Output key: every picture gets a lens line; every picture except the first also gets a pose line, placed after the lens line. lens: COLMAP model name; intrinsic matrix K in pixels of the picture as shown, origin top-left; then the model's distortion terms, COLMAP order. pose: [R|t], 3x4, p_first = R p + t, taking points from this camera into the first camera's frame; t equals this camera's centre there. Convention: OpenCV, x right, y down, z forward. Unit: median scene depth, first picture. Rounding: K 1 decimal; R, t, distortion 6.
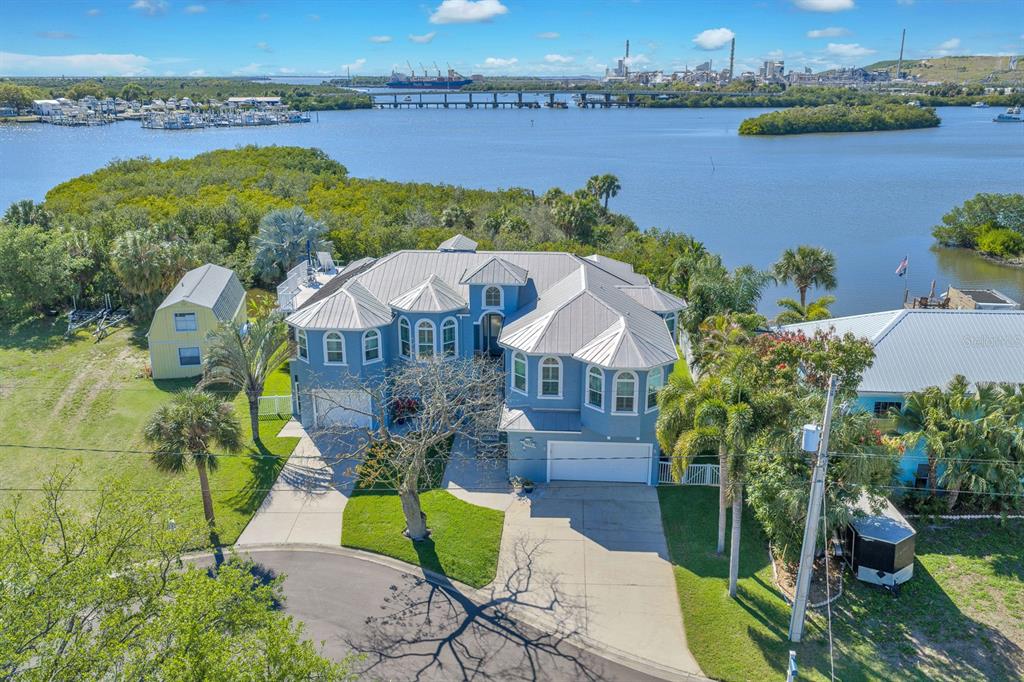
lens RADIAL K [[858.9, 0, 512.6], [0, 858.9, 306.9], [0, 0, 1]] dist [0.007639, -0.004286]
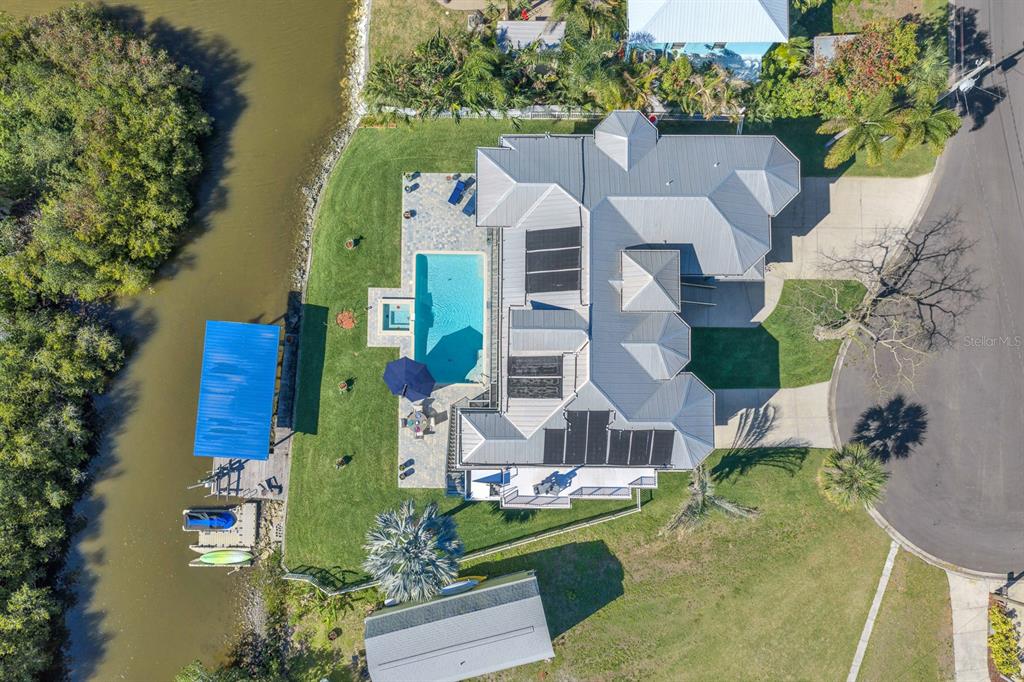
lens RADIAL K [[849.2, 0, 513.2], [0, 849.2, 330.1], [0, 0, 1]] dist [0.008193, -0.003845]
pose [[-0.058208, -0.995915, 0.069034, -0.206983], [0.263057, 0.051405, 0.963410, -1.579863], [-0.963023, 0.074238, 0.258991, 1.315358]]
